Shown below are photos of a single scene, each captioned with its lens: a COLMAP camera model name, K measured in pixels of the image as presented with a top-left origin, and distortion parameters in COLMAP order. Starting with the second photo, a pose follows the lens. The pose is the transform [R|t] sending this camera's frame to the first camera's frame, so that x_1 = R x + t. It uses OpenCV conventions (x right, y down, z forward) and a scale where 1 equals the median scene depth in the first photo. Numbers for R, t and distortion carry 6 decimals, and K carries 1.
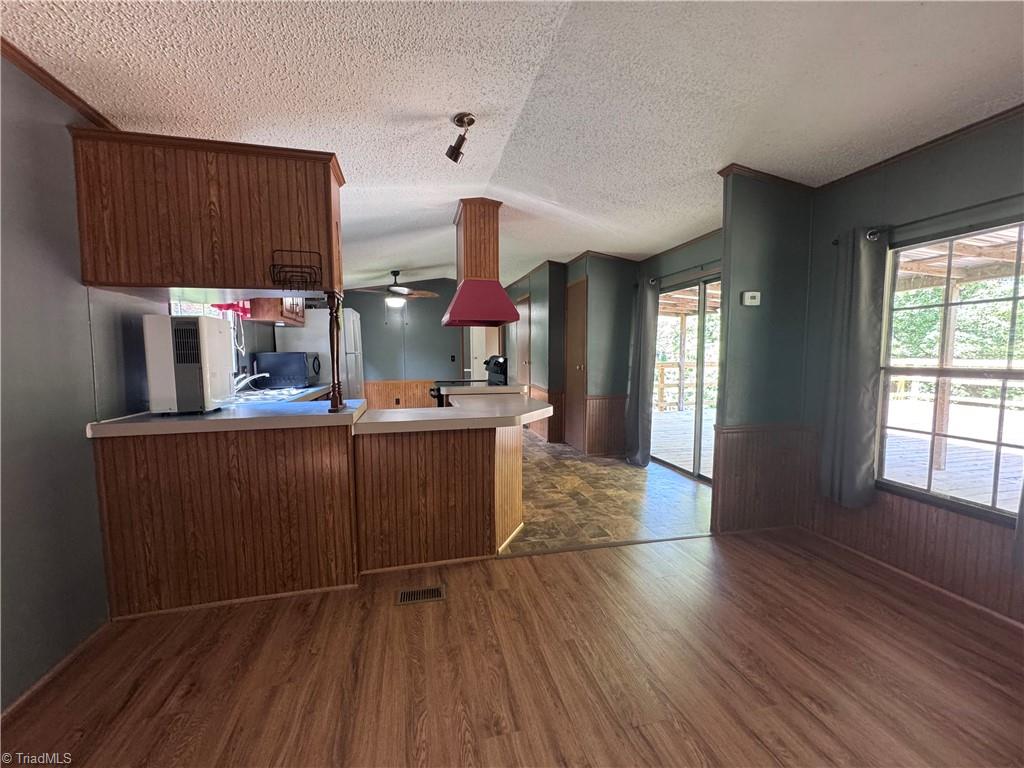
lens RADIAL K [[409.5, 0, 513.6], [0, 409.5, 382.6], [0, 0, 1]] dist [0.000867, 0.000055]
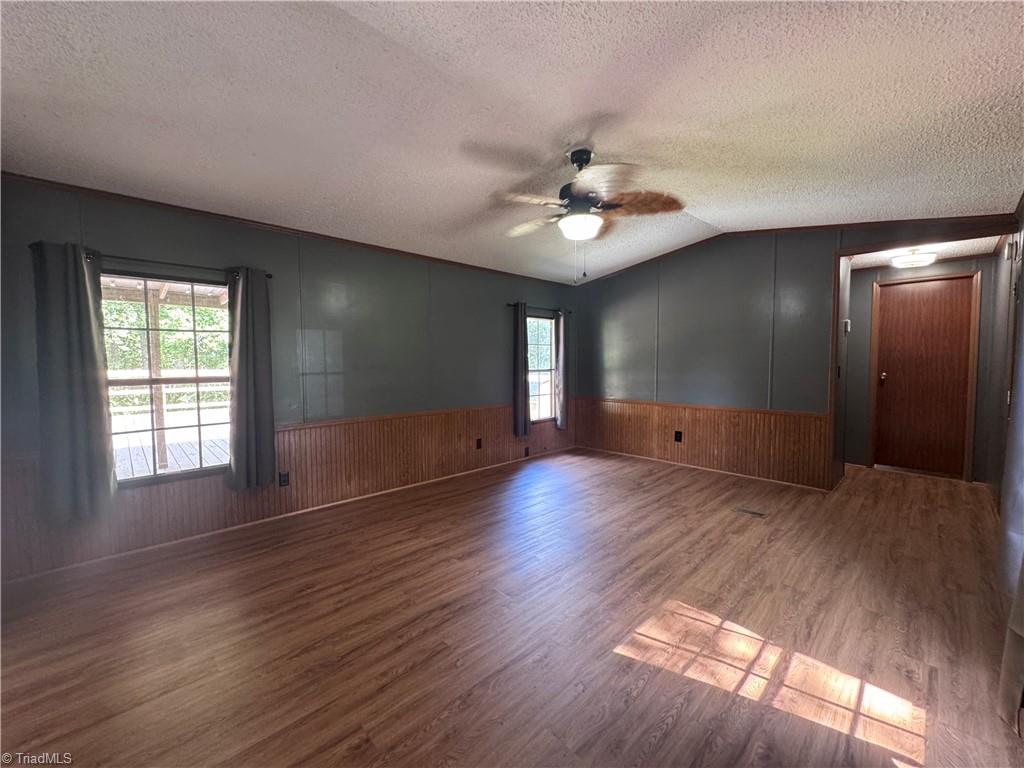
lens RADIAL K [[409.5, 0, 512.7], [0, 409.5, 383.1], [0, 0, 1]] dist [0.000867, 0.000055]
pose [[-0.502310, -0.043408, 0.863597, -0.439367], [0.070159, 0.993400, 0.090741, -0.039215], [-0.861836, 0.106169, -0.495950, 0.456620]]
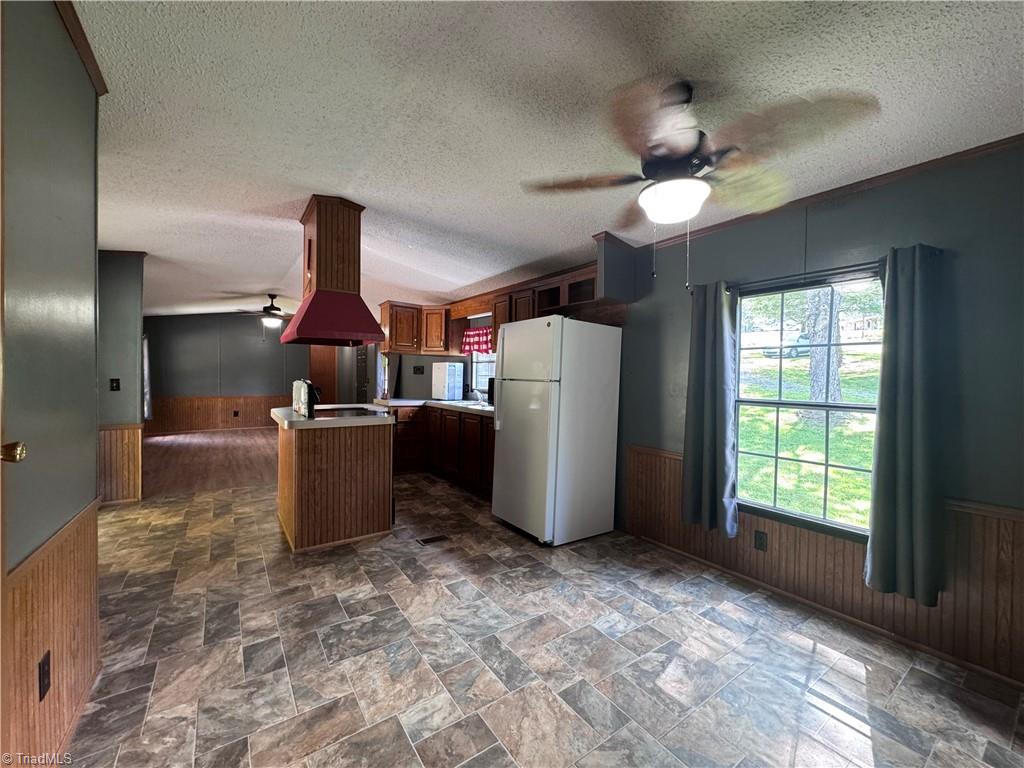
lens RADIAL K [[409.5, 0, 512.0], [0, 409.5, 385.9], [0, 0, 1]] dist [0.000867, 0.000055]
pose [[-0.931617, -0.007109, -0.363371, -0.174430], [-0.043647, 0.994761, 0.092441, -0.198530], [0.360811, 0.101979, -0.927047, 2.525098]]
